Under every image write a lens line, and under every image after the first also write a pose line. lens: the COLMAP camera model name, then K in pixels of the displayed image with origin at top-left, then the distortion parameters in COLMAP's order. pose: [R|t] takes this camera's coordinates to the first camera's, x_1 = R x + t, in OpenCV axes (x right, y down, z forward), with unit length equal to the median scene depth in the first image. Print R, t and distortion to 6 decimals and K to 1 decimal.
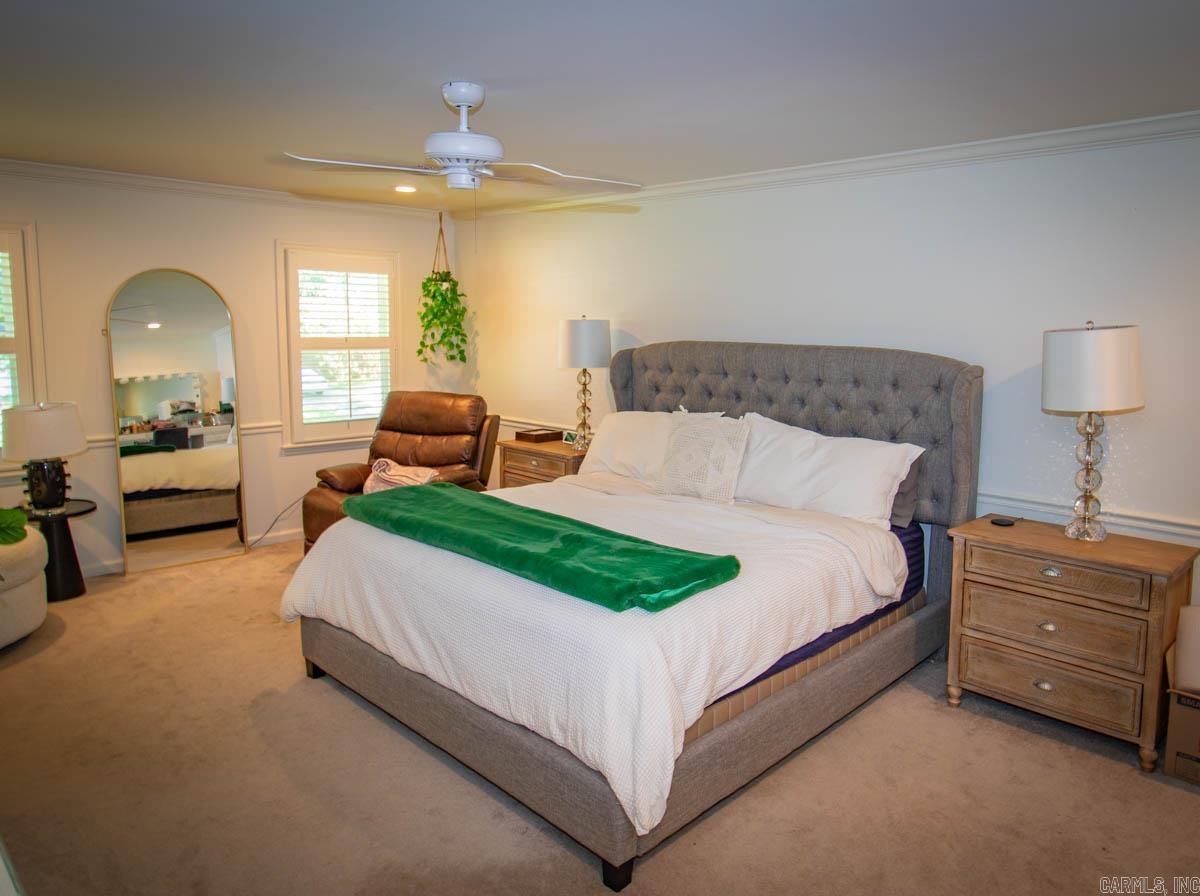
lens RADIAL K [[793.5, 0, 600.0], [0, 793.5, 448.0], [0, 0, 1]] dist [-0.001395, -0.002736]
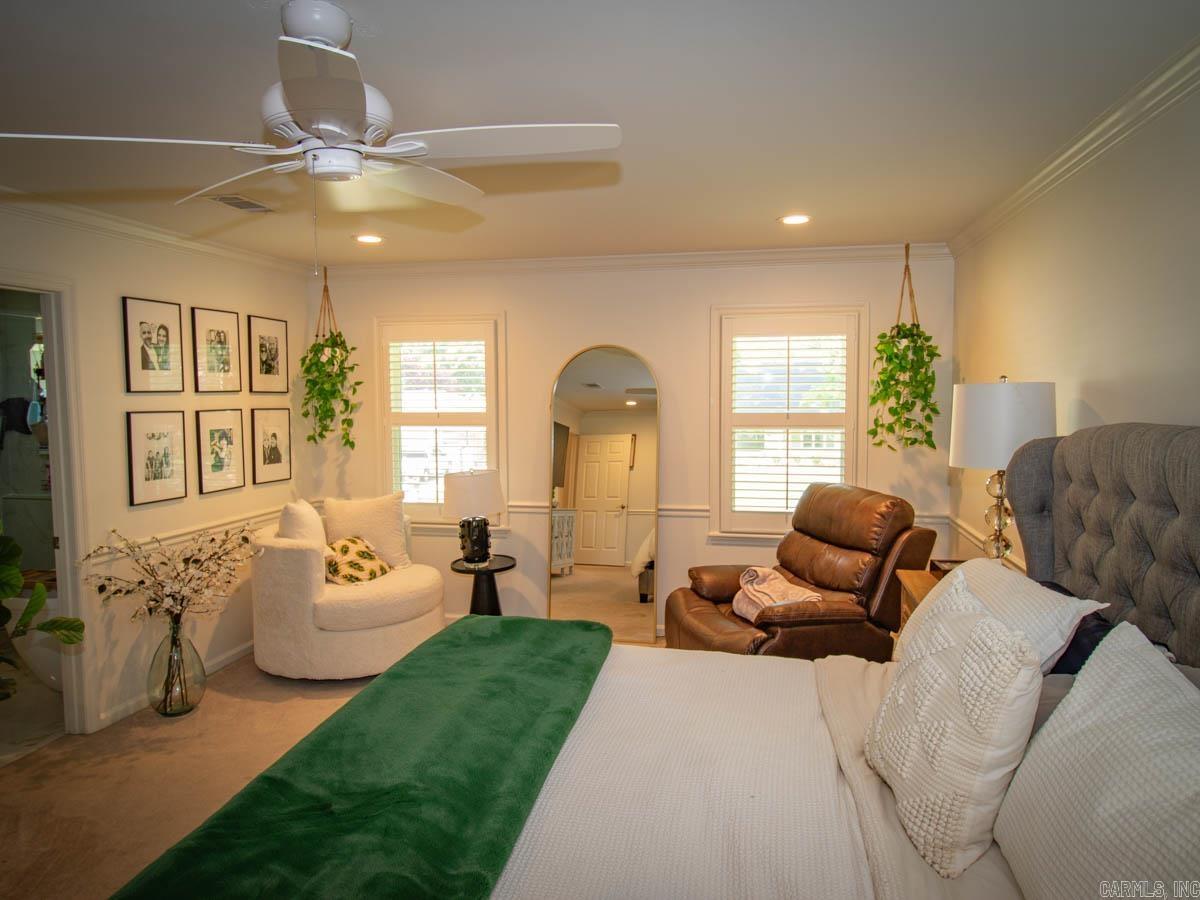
lens RADIAL K [[793.5, 0, 600.0], [0, 793.5, 450.0], [0, 0, 1]] dist [-0.001395, -0.002736]
pose [[0.557757, 0.047338, -0.828653, 0.268507], [-0.115764, 0.993051, -0.021190, -0.062785], [0.821892, 0.107747, 0.559361, 0.391217]]
